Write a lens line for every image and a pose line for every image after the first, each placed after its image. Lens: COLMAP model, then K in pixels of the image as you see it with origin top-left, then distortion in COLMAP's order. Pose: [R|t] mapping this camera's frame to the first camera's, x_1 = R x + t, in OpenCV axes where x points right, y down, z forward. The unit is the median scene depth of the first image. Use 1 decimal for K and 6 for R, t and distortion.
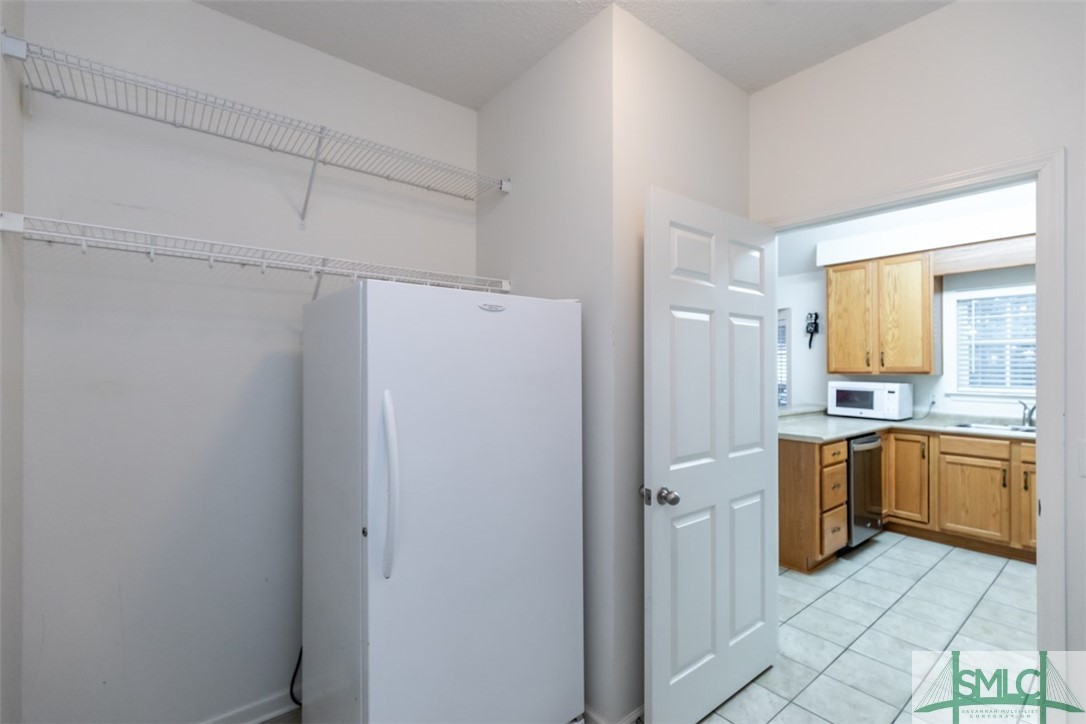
lens RADIAL K [[488.3, 0, 538.8], [0, 488.3, 364.4], [0, 0, 1]] dist [0.001624, 0.000091]
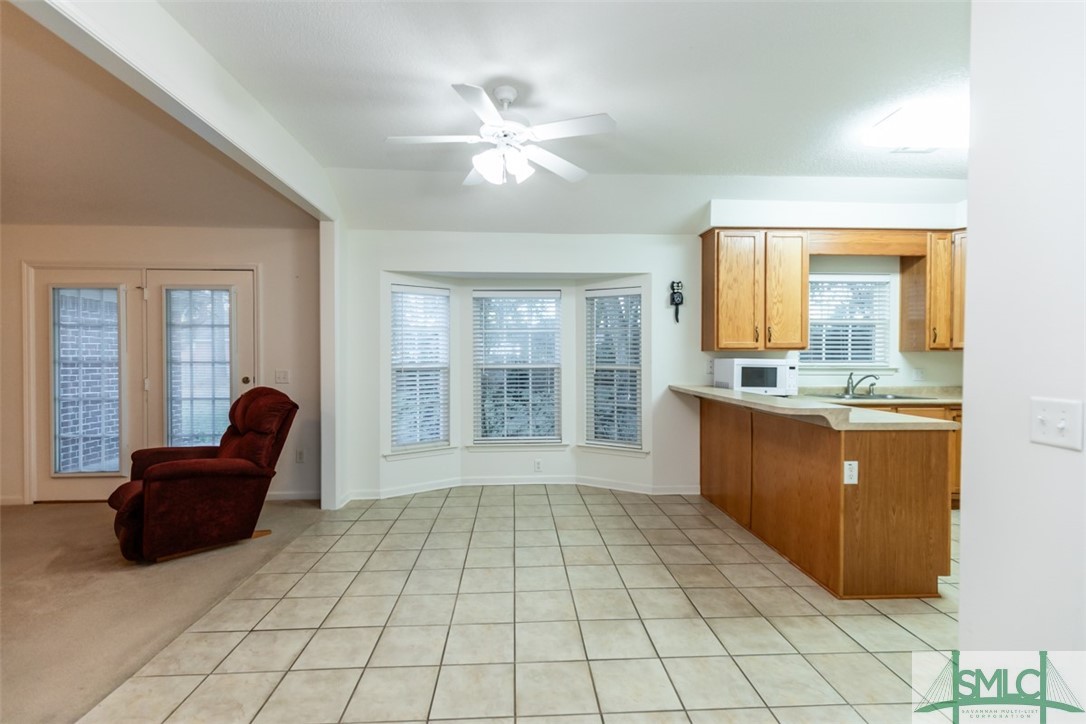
lens RADIAL K [[488.3, 0, 538.8], [0, 488.3, 364.4], [0, 0, 1]] dist [0.001624, 0.000091]
pose [[0.590984, -0.013009, 0.806578, -0.347032], [-0.004892, 0.999794, 0.019709, 0.031614], [-0.806668, -0.015594, 0.590799, 0.801750]]
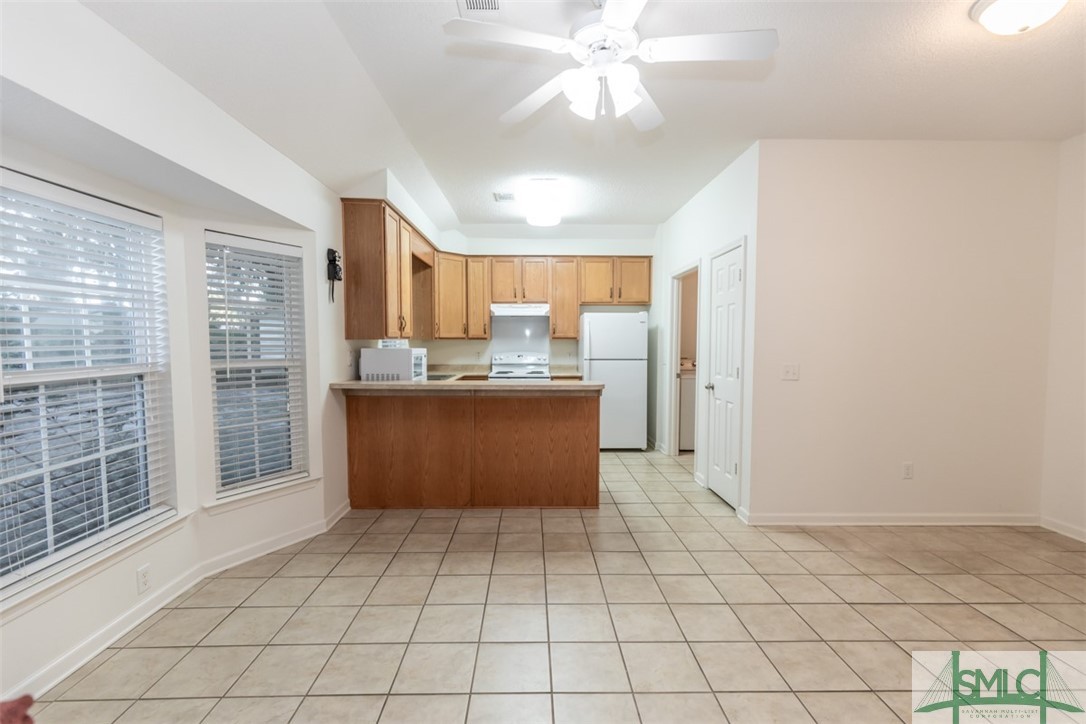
lens RADIAL K [[488.3, 0, 538.8], [0, 488.3, 364.4], [0, 0, 1]] dist [0.001624, 0.000091]
pose [[-0.786866, -0.031129, 0.616339, -0.108975], [-0.004642, 0.998997, 0.044530, 0.026029], [-0.617107, 0.032178, -0.786221, 1.611879]]
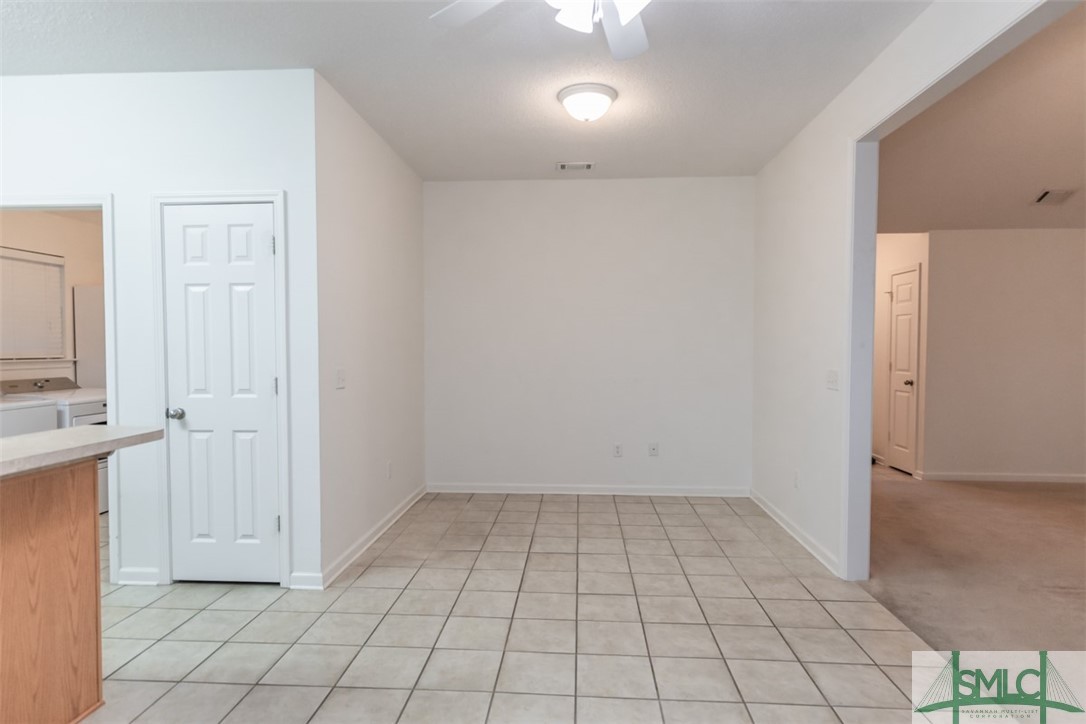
lens RADIAL K [[585.5, 0, 546.8], [0, 585.5, 360.3], [0, 0, 1]] dist [0.002612, 0.000065]
pose [[-0.672669, 0.015736, -0.739776, 0.454140], [0.000822, 0.999789, 0.020520, 0.030441], [0.739943, 0.013195, -0.672540, 1.454208]]
